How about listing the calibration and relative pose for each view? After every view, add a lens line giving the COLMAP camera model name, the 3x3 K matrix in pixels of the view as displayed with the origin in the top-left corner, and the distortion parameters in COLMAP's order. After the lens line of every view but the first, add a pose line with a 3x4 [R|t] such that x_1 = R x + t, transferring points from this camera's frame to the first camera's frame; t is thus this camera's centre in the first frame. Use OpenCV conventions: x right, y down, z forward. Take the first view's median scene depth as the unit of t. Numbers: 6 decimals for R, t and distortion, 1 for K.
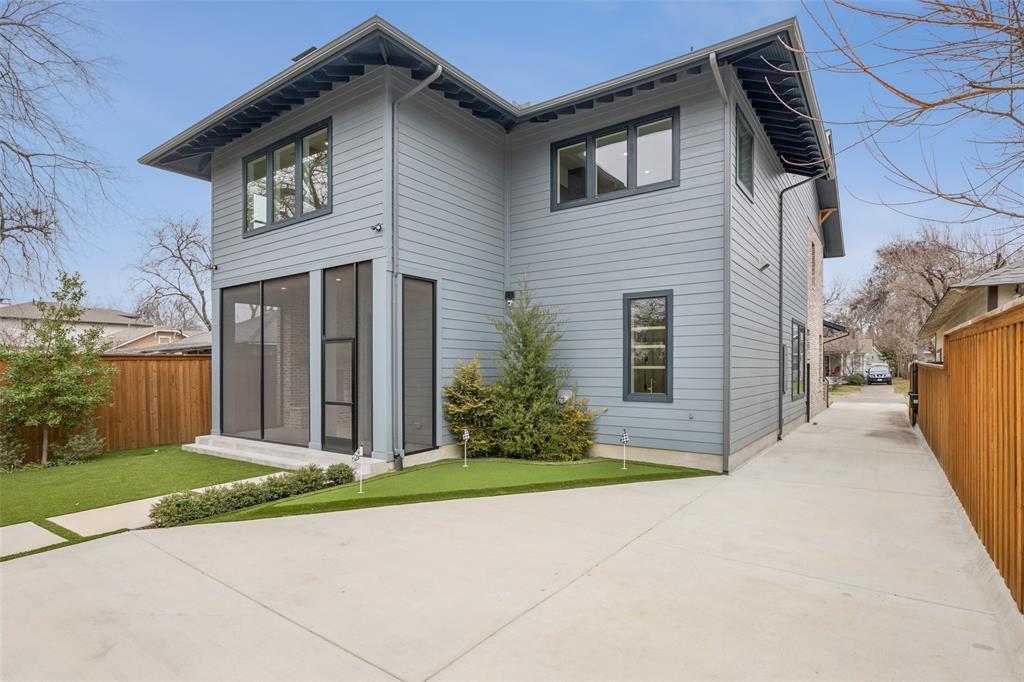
lens RADIAL K [[521.5, 0, 496.7], [0, 521.5, 369.1], [0, 0, 1]] dist [-0.002353, -0.000867]
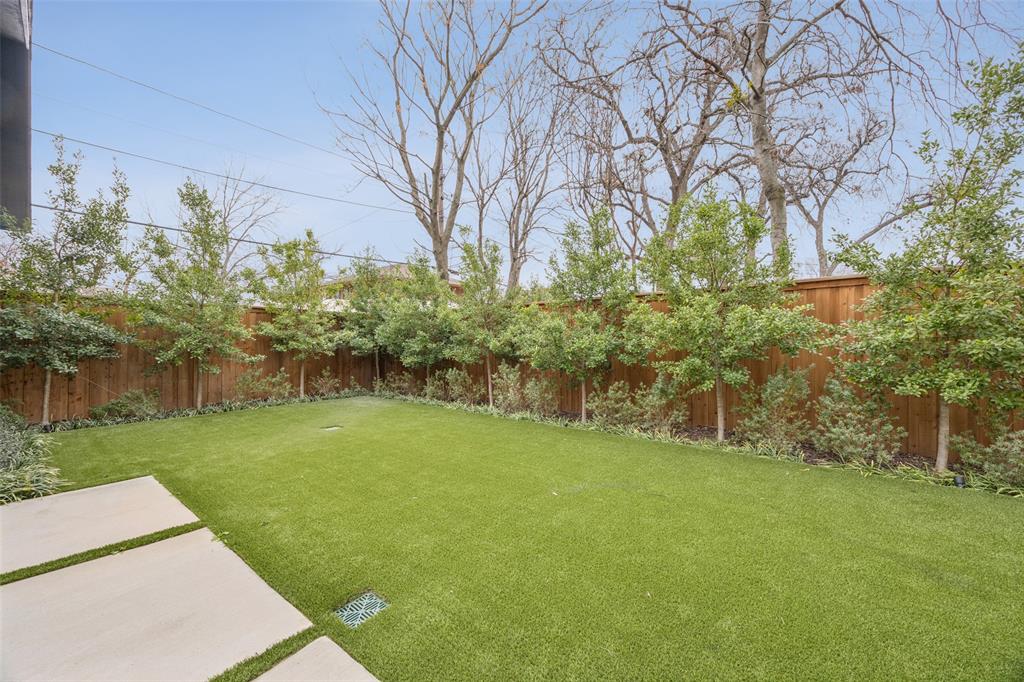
lens RADIAL K [[395.7, 0, 516.1], [0, 395.7, 340.7], [0, 0, 1]] dist [-0.001522, -0.000100]
pose [[-0.029345, 0.007715, -0.999540, -0.477590], [0.003656, 0.999964, 0.007611, 0.049288], [0.999563, -0.003431, -0.029372, 0.603958]]
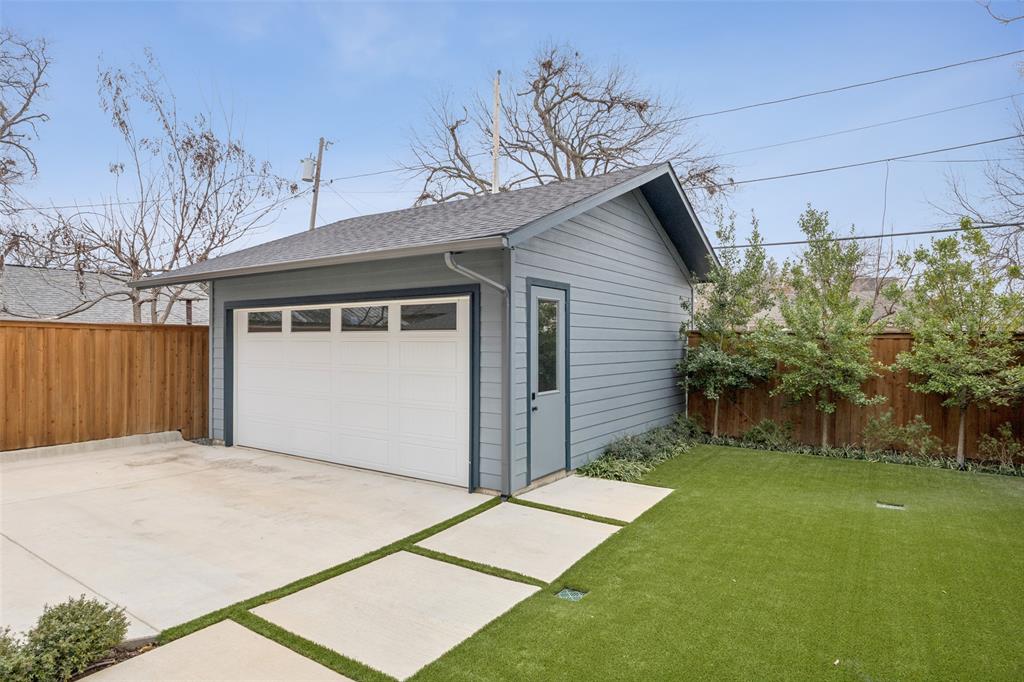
lens RADIAL K [[590.3, 0, 518.1], [0, 590.3, 338.4], [0, 0, 1]] dist [-0.001742, -0.000632]
pose [[-0.998405, 0.000260, -0.056453, -0.654936], [0.000565, 0.999985, -0.005380, -0.019817], [0.056451, -0.005403, -0.998391, 1.076137]]
